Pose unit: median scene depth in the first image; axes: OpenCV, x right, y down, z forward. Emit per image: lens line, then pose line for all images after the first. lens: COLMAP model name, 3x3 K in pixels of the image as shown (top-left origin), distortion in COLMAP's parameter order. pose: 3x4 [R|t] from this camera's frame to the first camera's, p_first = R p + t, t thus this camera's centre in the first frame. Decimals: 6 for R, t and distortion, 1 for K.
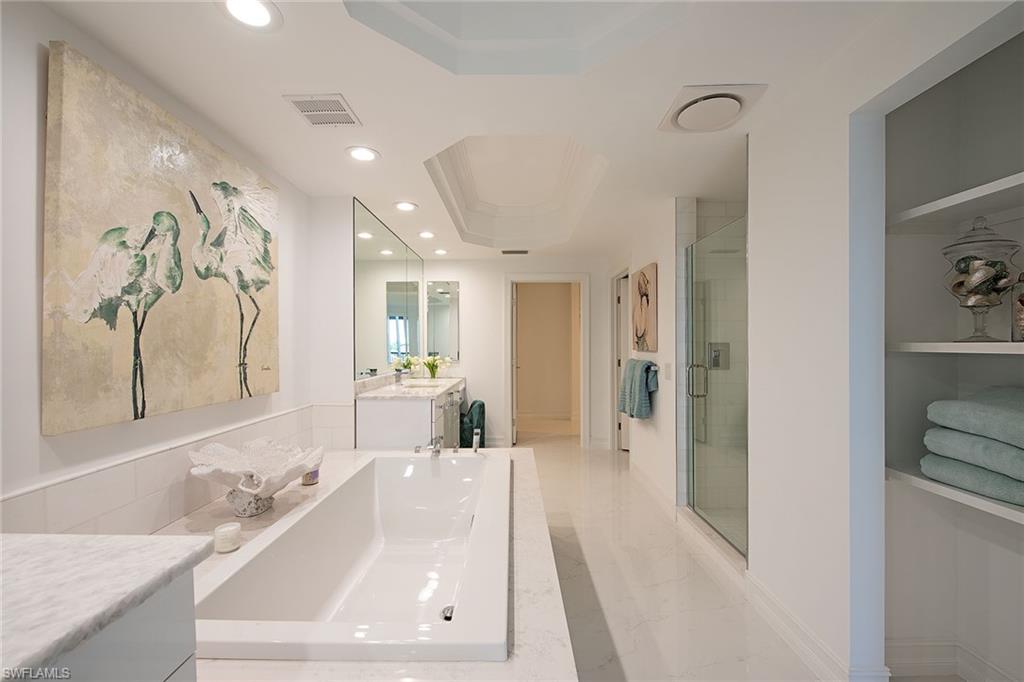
lens RADIAL K [[411.3, 0, 512.0], [0, 411.3, 341.0], [0, 0, 1]] dist [-0.002081, -0.000254]
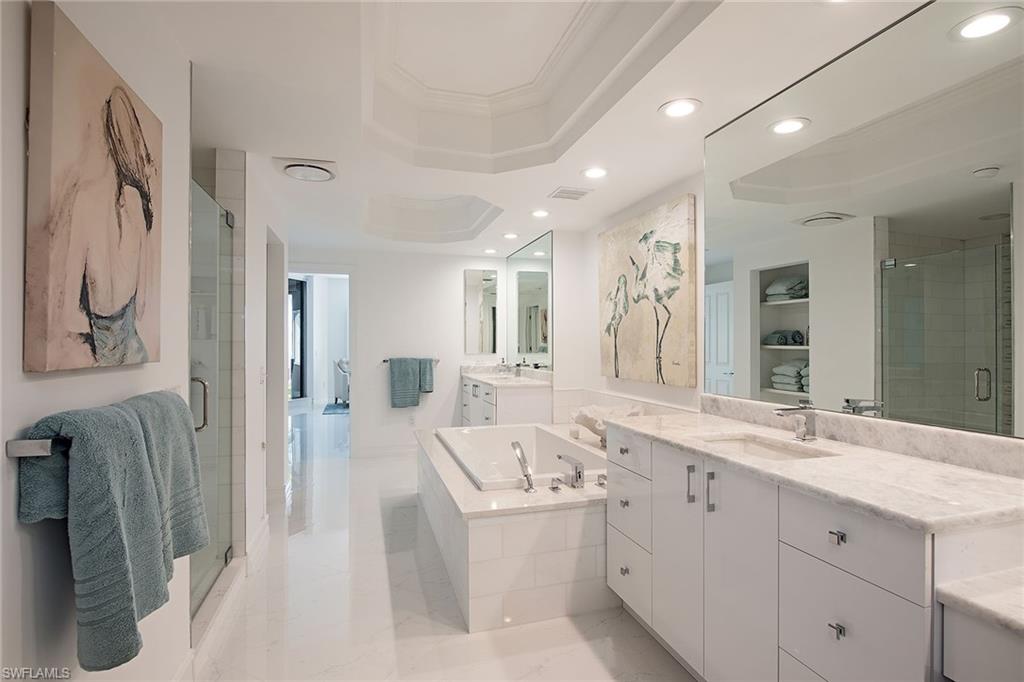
lens RADIAL K [[512.5, 0, 512.0], [0, 512.5, 341.0], [0, 0, 1]] dist [0.002067, 0.000242]
pose [[-0.957026, 0.000097, -0.290001, 0.283371], [0.004150, 0.999902, -0.013360, 0.023152], [0.289972, -0.013989, -0.956933, 2.471533]]
